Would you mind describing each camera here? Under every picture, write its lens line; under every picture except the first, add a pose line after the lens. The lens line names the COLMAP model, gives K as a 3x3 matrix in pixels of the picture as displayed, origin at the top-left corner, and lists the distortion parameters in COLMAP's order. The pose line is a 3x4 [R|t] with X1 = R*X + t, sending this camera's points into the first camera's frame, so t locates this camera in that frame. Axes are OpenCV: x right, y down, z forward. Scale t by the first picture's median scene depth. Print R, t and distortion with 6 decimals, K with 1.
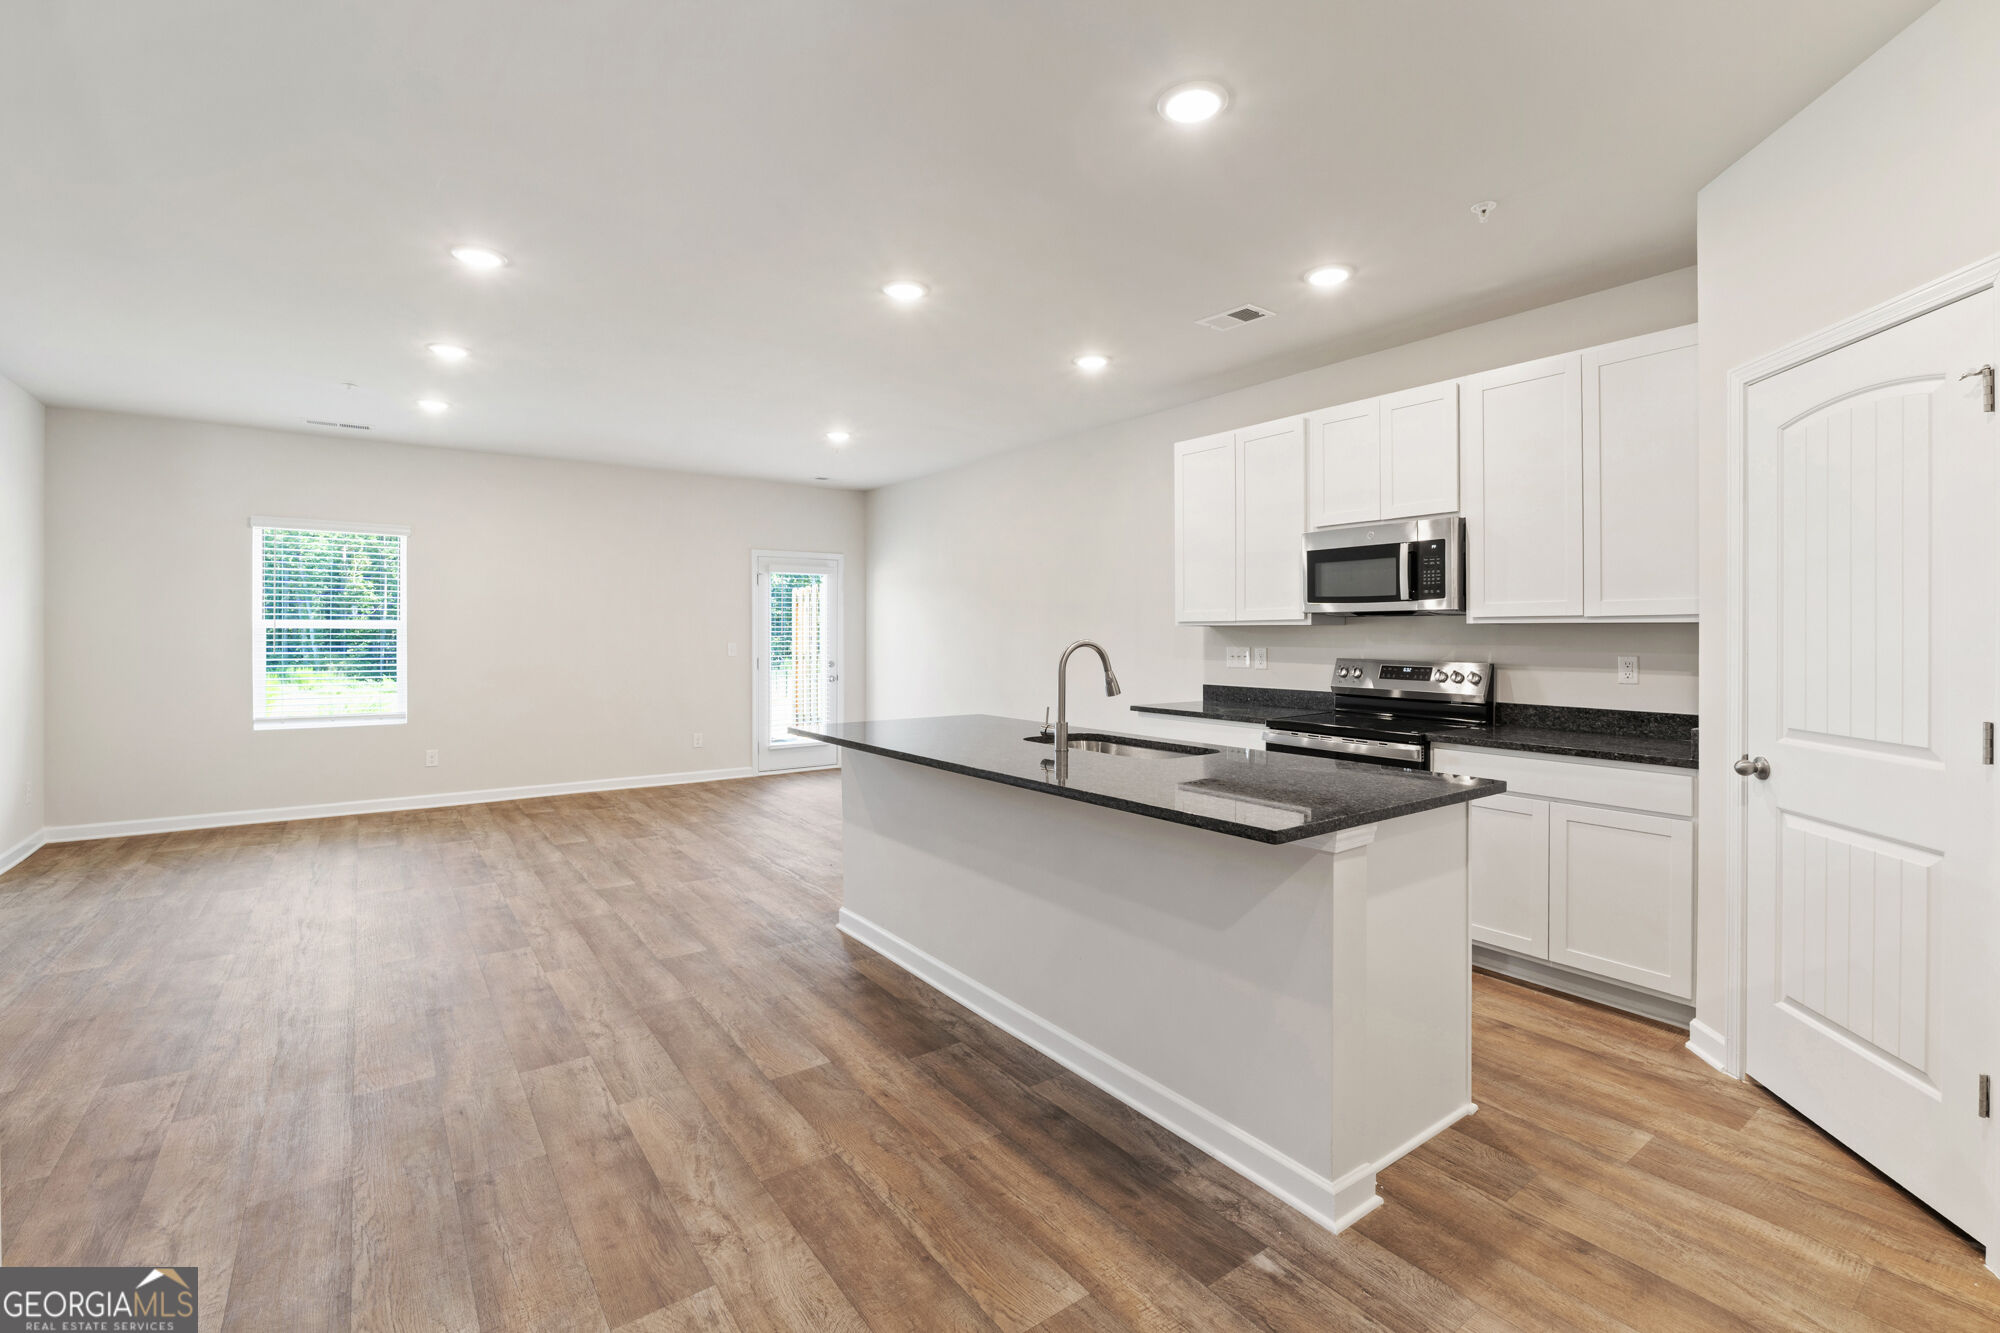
lens RADIAL K [[859.6, 0, 1001.4], [0, 859.6, 654.5], [0, 0, 1]] dist [0.000452, 0.000187]
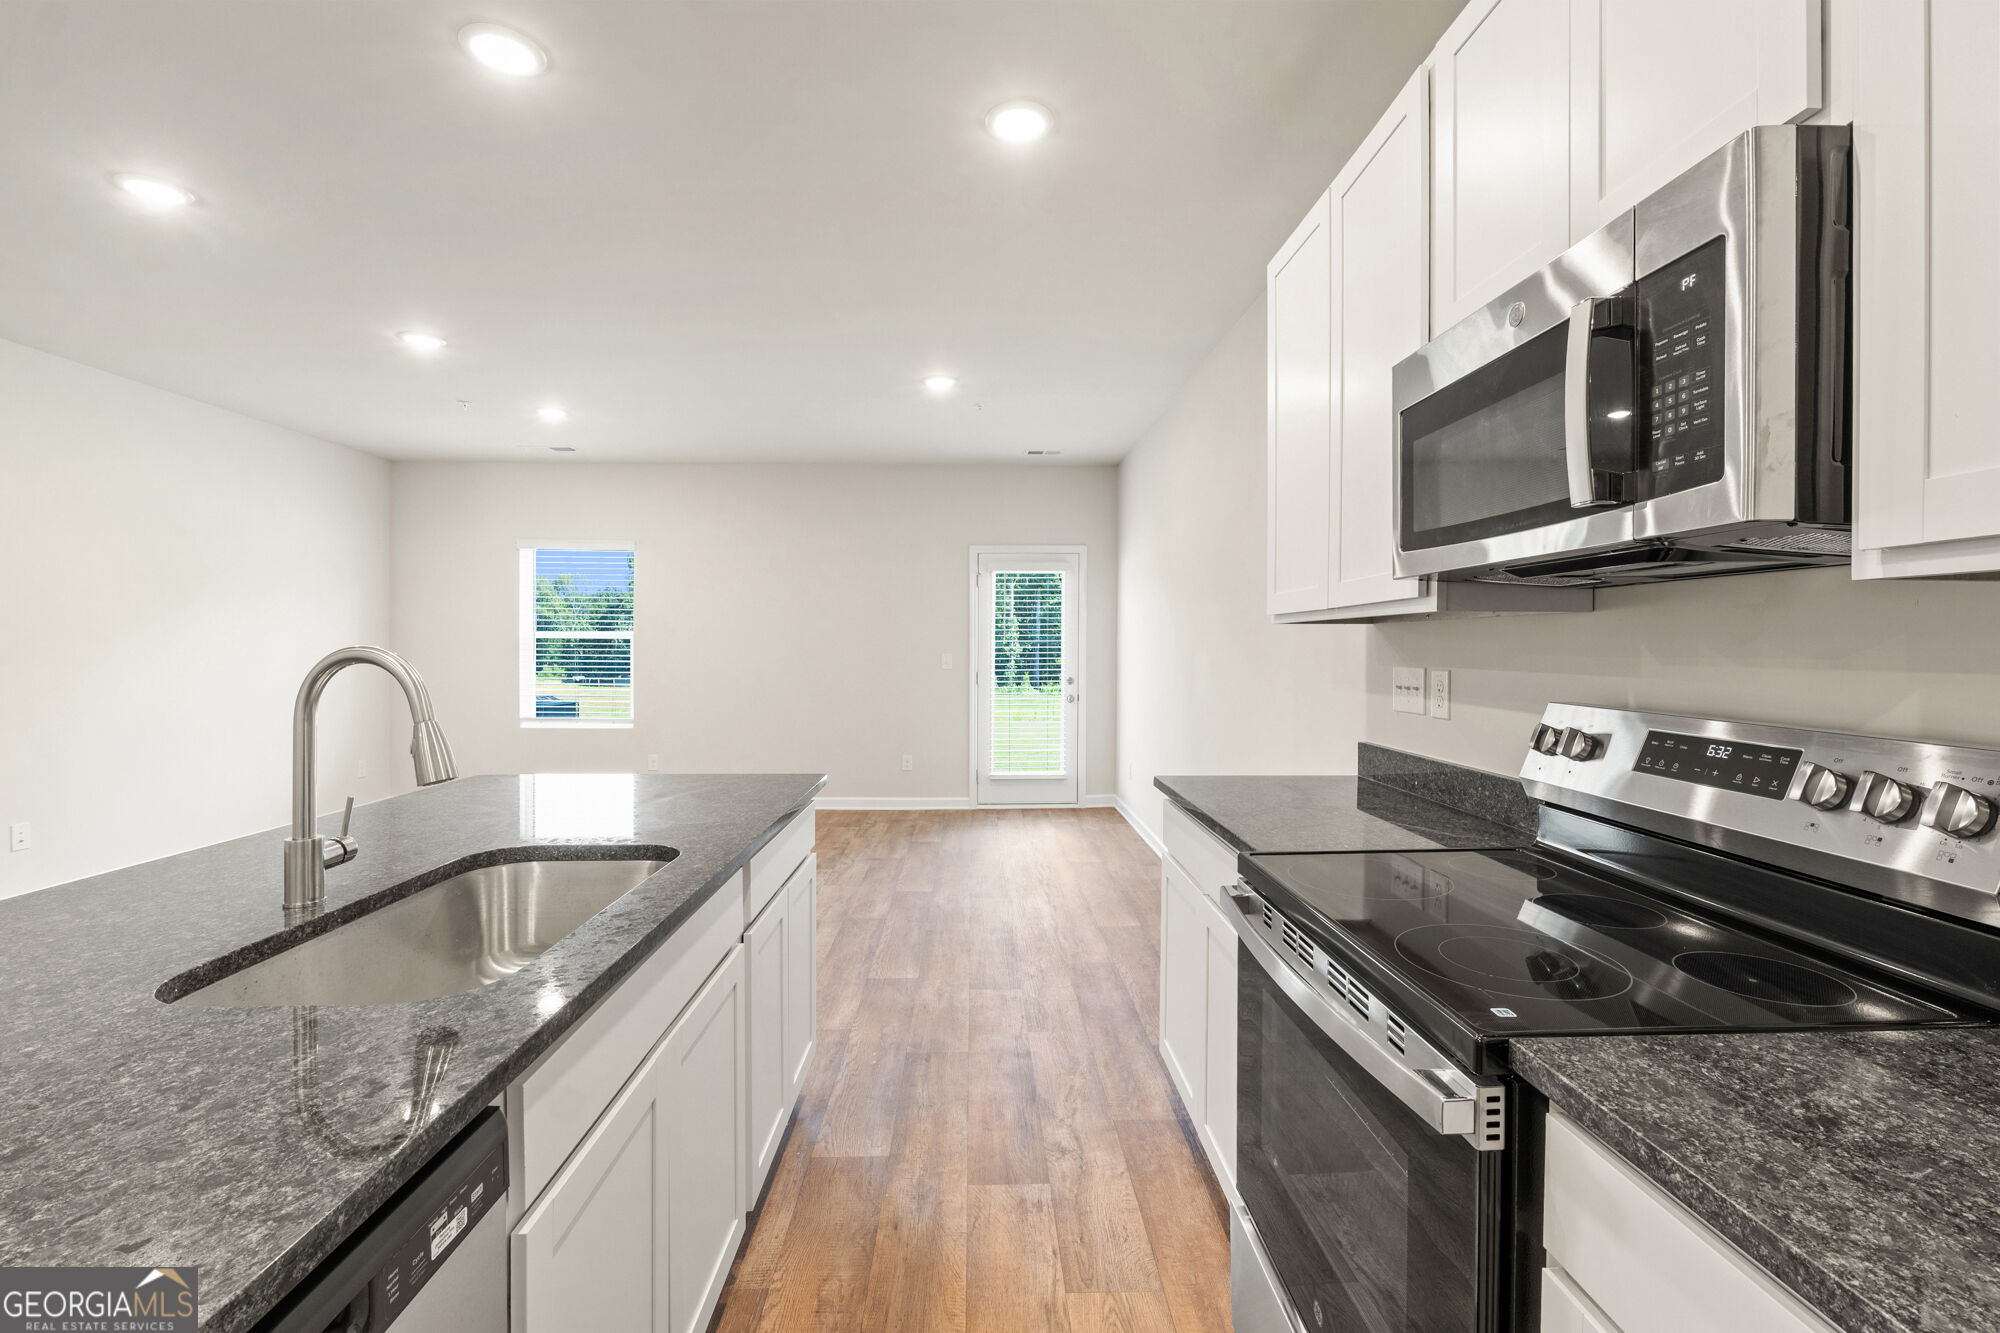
lens RADIAL K [[859.6, 0, 1007.4], [0, 859.6, 654.5], [0, 0, 1]] dist [0.000452, 0.000187]
pose [[0.833105, 0.006607, -0.553076, 0.481036], [-0.014979, 0.999831, -0.010619, -0.010043], [0.552913, 0.017132, 0.833063, 0.680325]]
